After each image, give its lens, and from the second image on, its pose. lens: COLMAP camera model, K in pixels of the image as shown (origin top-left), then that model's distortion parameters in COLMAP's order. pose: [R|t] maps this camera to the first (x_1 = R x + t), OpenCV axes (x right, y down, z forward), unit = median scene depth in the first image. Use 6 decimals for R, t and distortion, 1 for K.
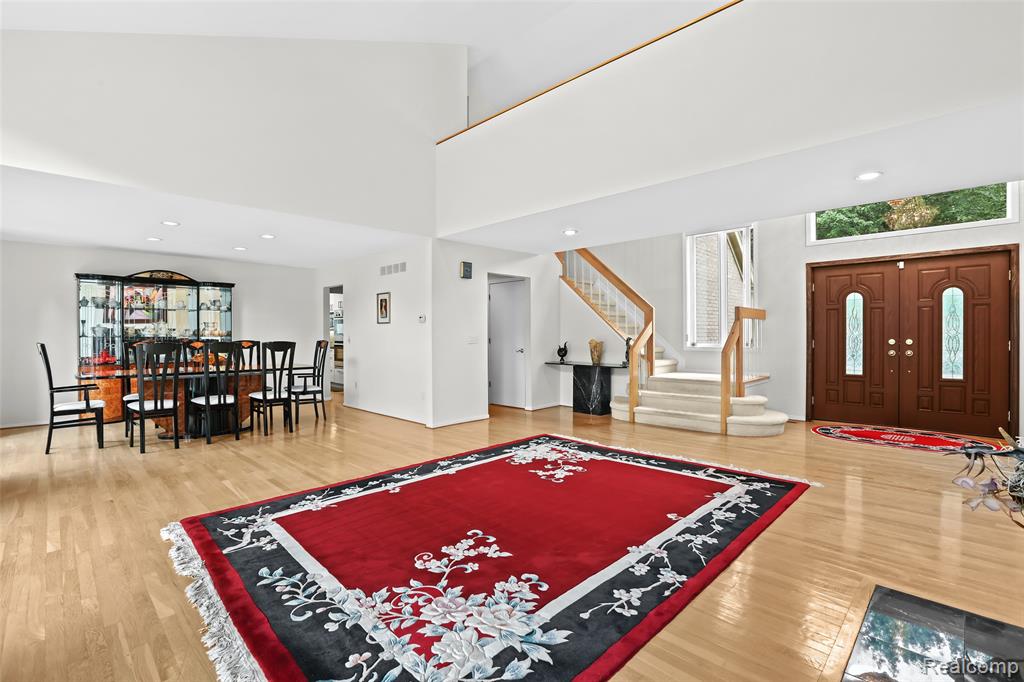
lens RADIAL K [[466.9, 0, 508.7], [0, 466.9, 340.0], [0, 0, 1]] dist [-0.051420, 0.016281]
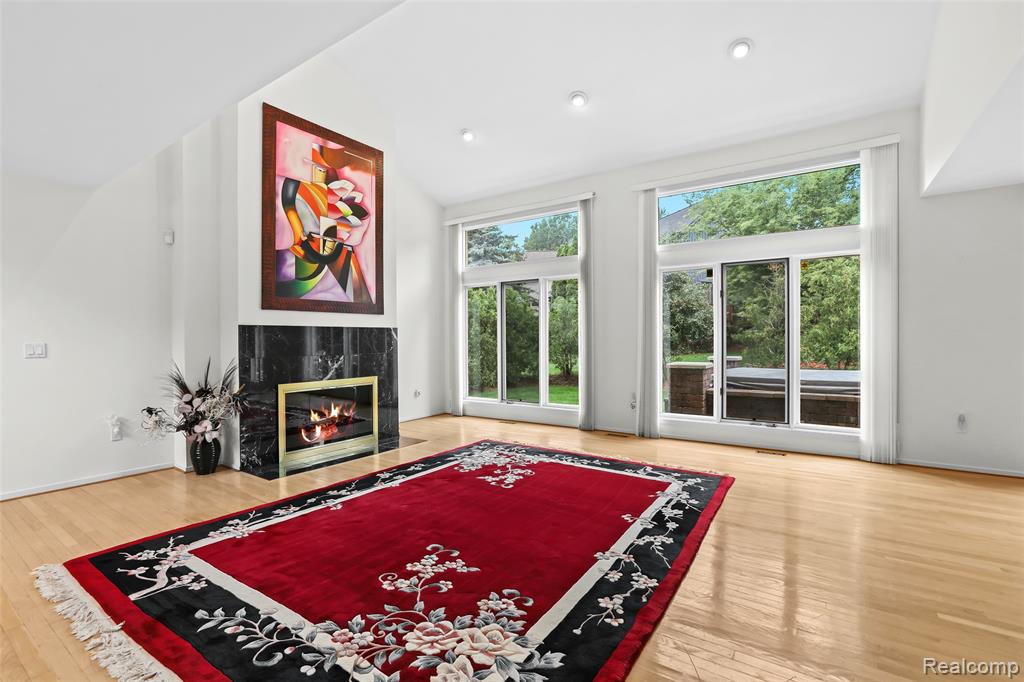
lens RADIAL K [[466.9, 0, 508.7], [0, 466.9, 340.0], [0, 0, 1]] dist [-0.051420, 0.016281]
pose [[-0.984194, 0.011897, -0.176694, 0.118875], [0.008992, 0.999811, 0.017235, -0.022570], [0.176865, 0.015373, -0.984115, 1.758018]]
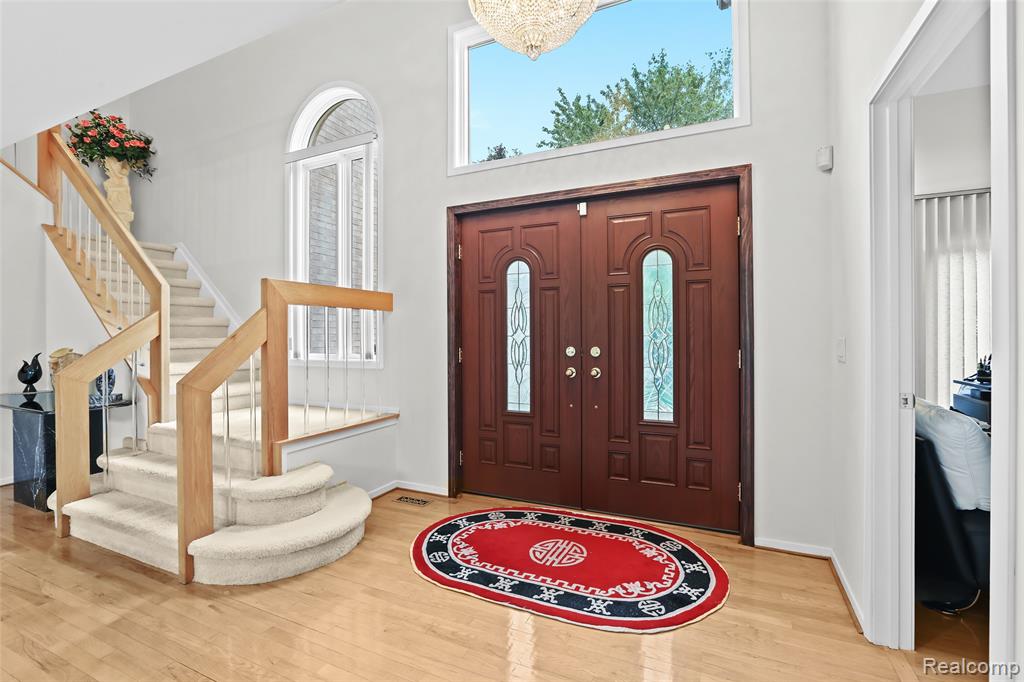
lens RADIAL K [[466.9, 0, 508.7], [0, 466.9, 340.0], [0, 0, 1]] dist [-0.051420, 0.016281]
pose [[0.940217, -0.004254, 0.340549, 0.909349], [0.004893, 0.999988, -0.001017, -0.014741], [-0.340541, 0.002623, 0.940226, 0.781848]]
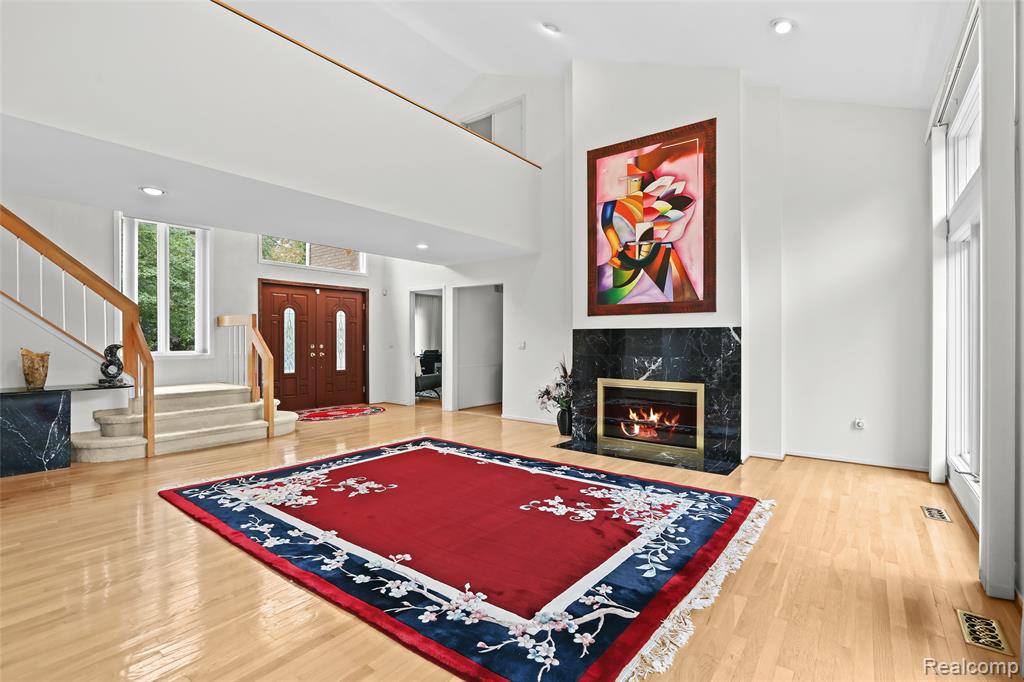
lens RADIAL K [[466.9, 0, 508.7], [0, 466.9, 340.0], [0, 0, 1]] dist [-0.051420, 0.016281]
pose [[-0.119207, 0.004597, 0.992859, -0.950069], [0.010762, 0.999937, -0.003338, -0.007412], [-0.992811, 0.010287, -0.119249, 0.895093]]
